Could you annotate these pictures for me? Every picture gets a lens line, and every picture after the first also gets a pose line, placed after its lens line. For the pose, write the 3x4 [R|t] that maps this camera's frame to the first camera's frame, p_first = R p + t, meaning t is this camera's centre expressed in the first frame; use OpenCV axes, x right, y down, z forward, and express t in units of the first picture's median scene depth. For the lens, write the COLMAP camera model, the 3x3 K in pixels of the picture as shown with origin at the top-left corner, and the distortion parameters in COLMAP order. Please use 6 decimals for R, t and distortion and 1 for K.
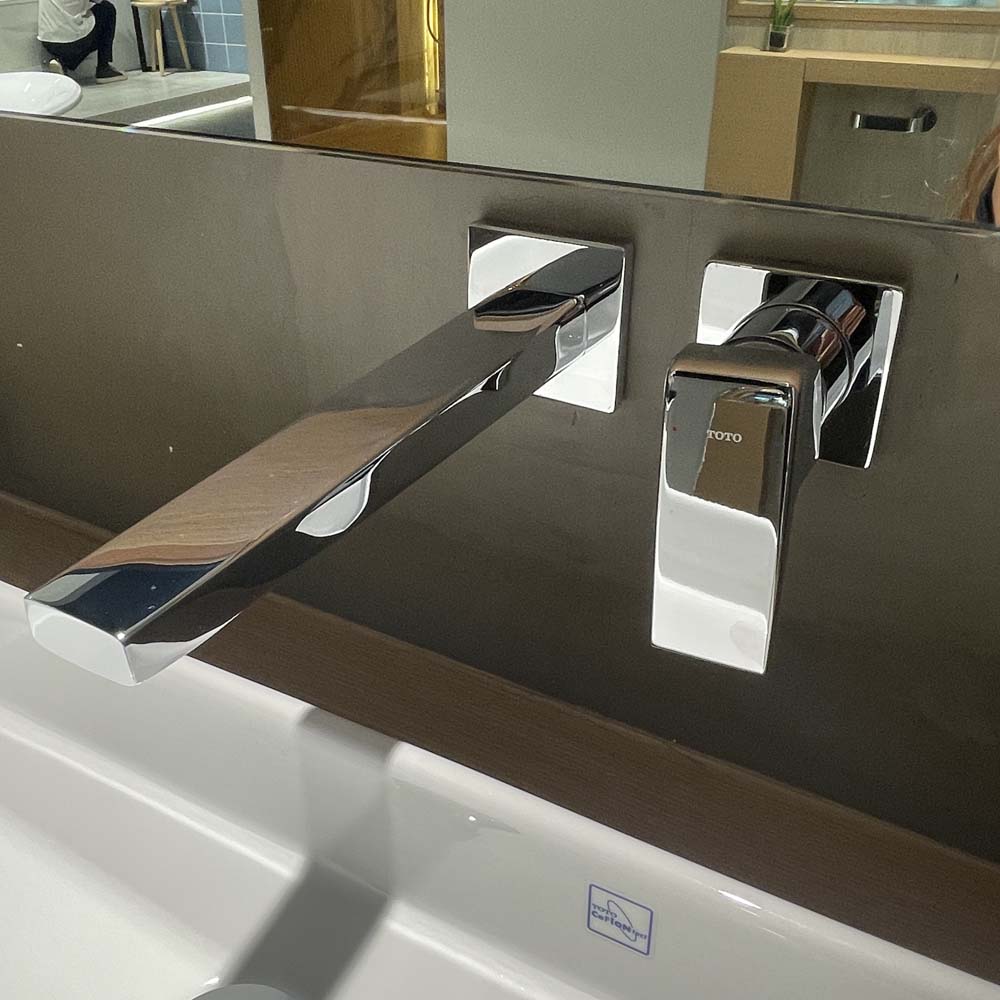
lens RADIAL K [[1064.8, 0, 488.3], [0, 1064.8, 502.4], [0, 0, 1]] dist [-0.013663, -0.014952]
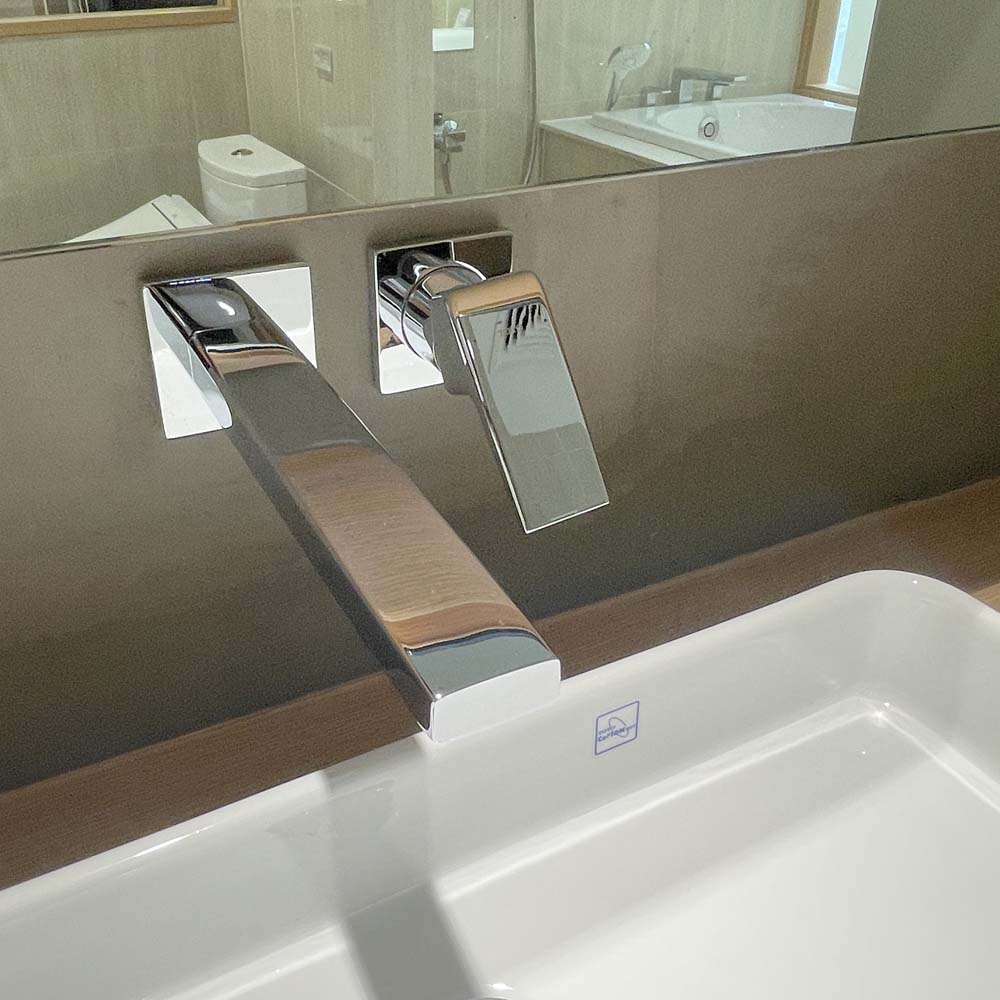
lens RADIAL K [[1047.0, 0, 500.0], [0, 1047.0, 500.0], [0, 0, 1]] dist [0.010682, 0.003709]
pose [[0.510752, -0.418091, 0.751221, -0.698274], [0.412072, 0.885930, 0.212898, -0.167534], [-0.754539, 0.200819, 0.624774, 0.208154]]
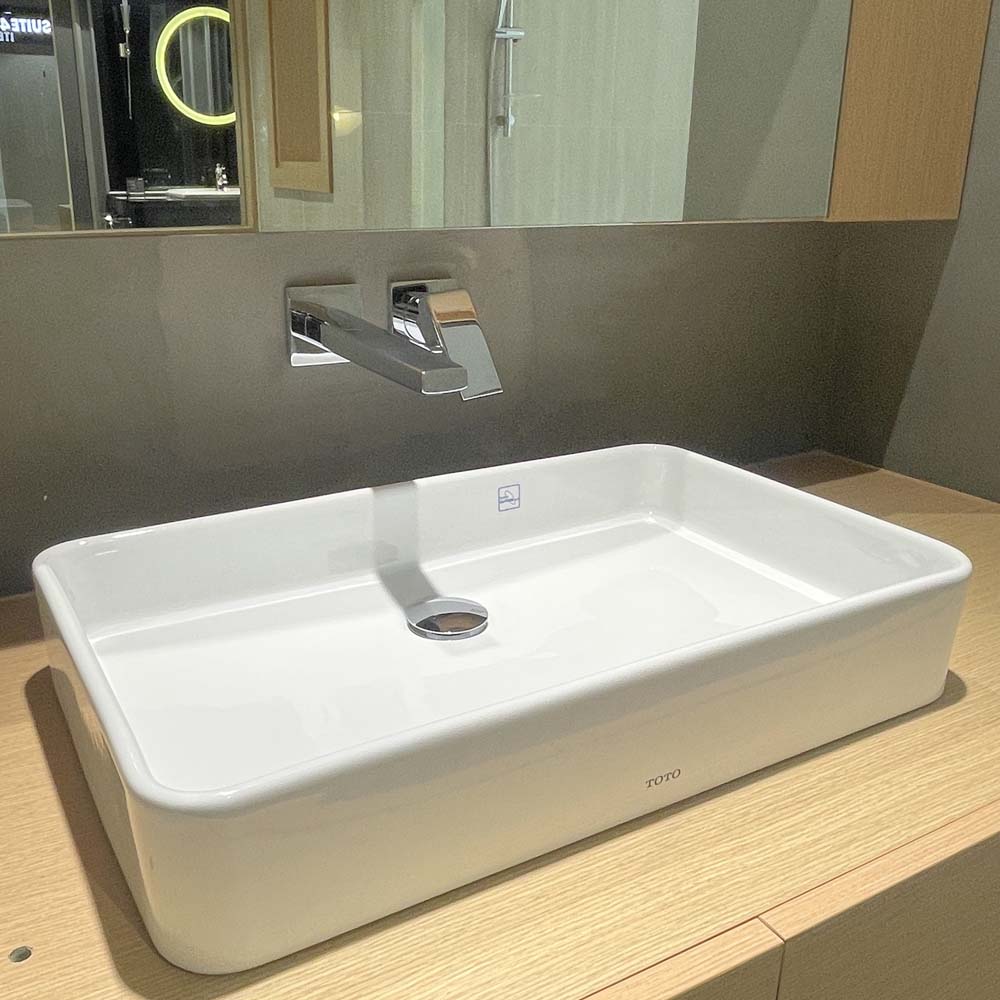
lens RADIAL K [[1047.0, 0, 500.0], [0, 1047.0, 500.0], [0, 0, 1]] dist [0.010682, 0.003709]
pose [[0.486244, -0.291191, 0.823878, -1.817684], [0.418158, 0.905419, 0.073218, 0.165115], [-0.767274, 0.308910, 0.562019, -0.423841]]
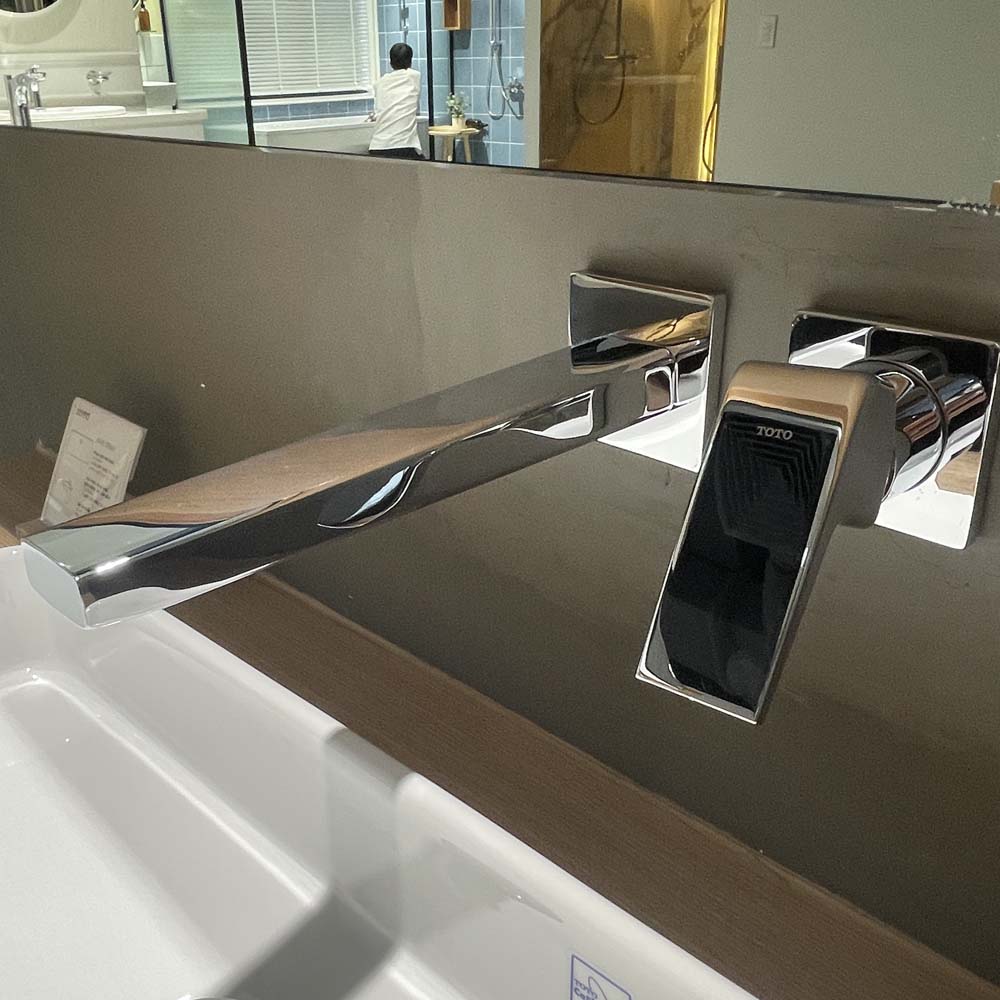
lens RADIAL K [[1060.1, 0, 467.8], [0, 1060.1, 501.3], [0, 0, 1]] dist [0.010778, 0.003889]
pose [[0.964022, 0.098417, -0.246932, 0.169681], [-0.125258, 0.987525, -0.095419, 0.062951], [0.234460, 0.122916, 0.964324, 0.043288]]
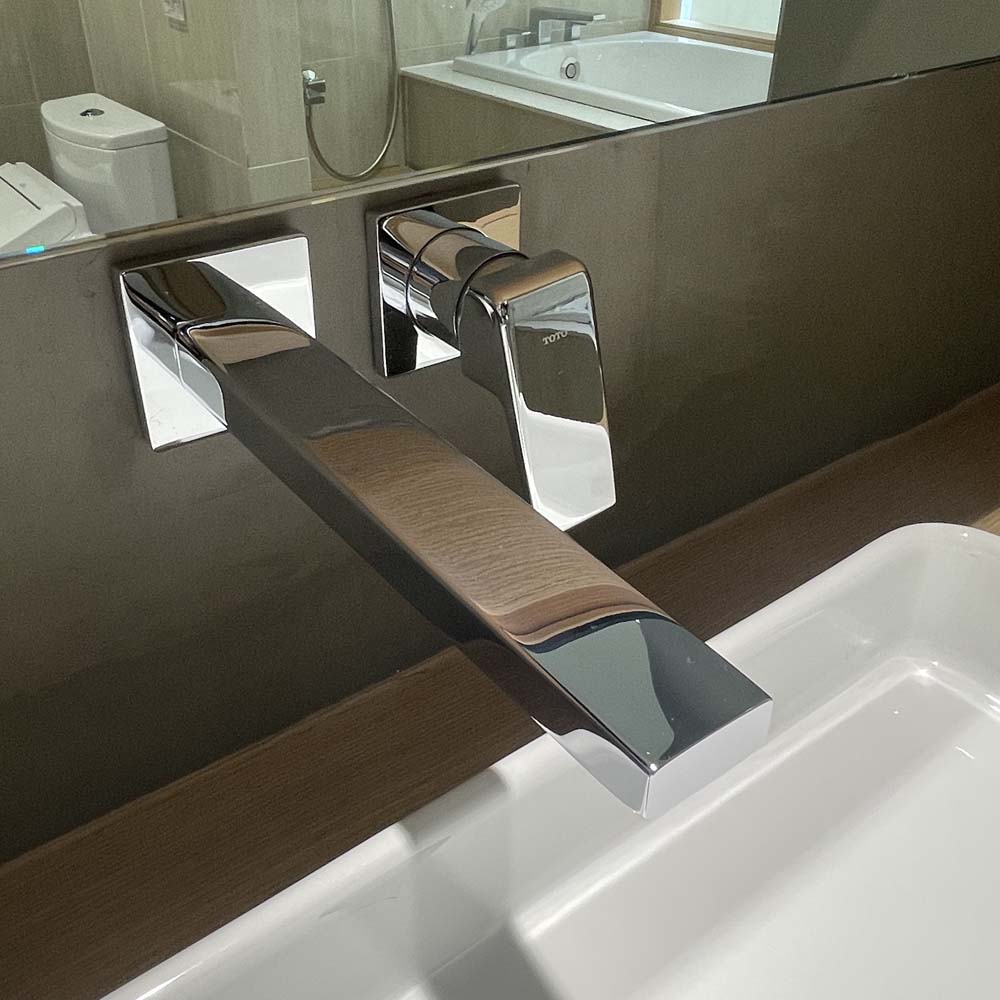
lens RADIAL K [[1037.1, 0, 495.5], [0, 1037.1, 488.3], [0, 0, 1]] dist [0.020096, 0.018695]
pose [[0.381159, -0.483422, 0.788049, -0.657654], [0.453228, 0.840648, 0.296473, -0.245100], [-0.805793, 0.244162, 0.539520, 0.408619]]
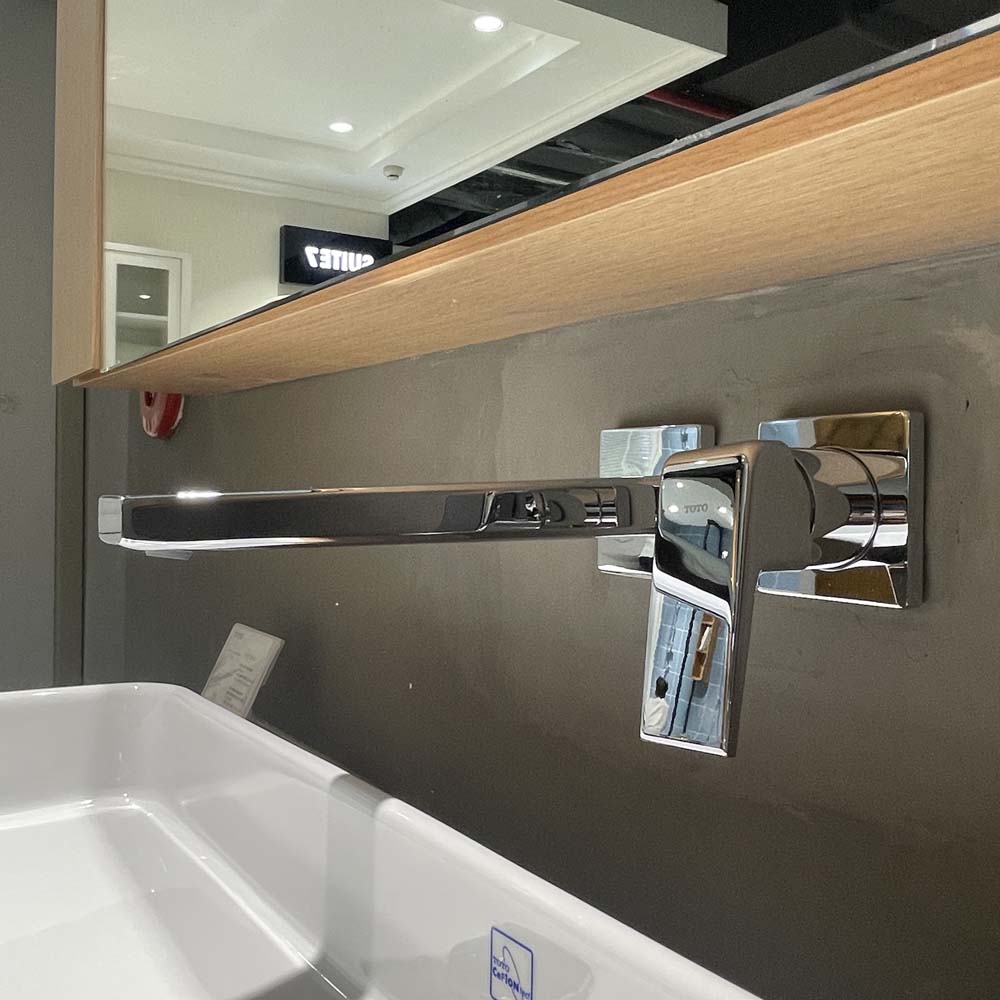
lens RADIAL K [[1047.0, 0, 500.0], [0, 1047.0, 500.0], [0, 0, 1]] dist [0.010682, 0.003709]
pose [[0.897870, 0.020723, -0.439774, 0.435526], [-0.230883, 0.872678, -0.430263, 0.368928], [0.374865, 0.487856, 0.788336, 0.072283]]
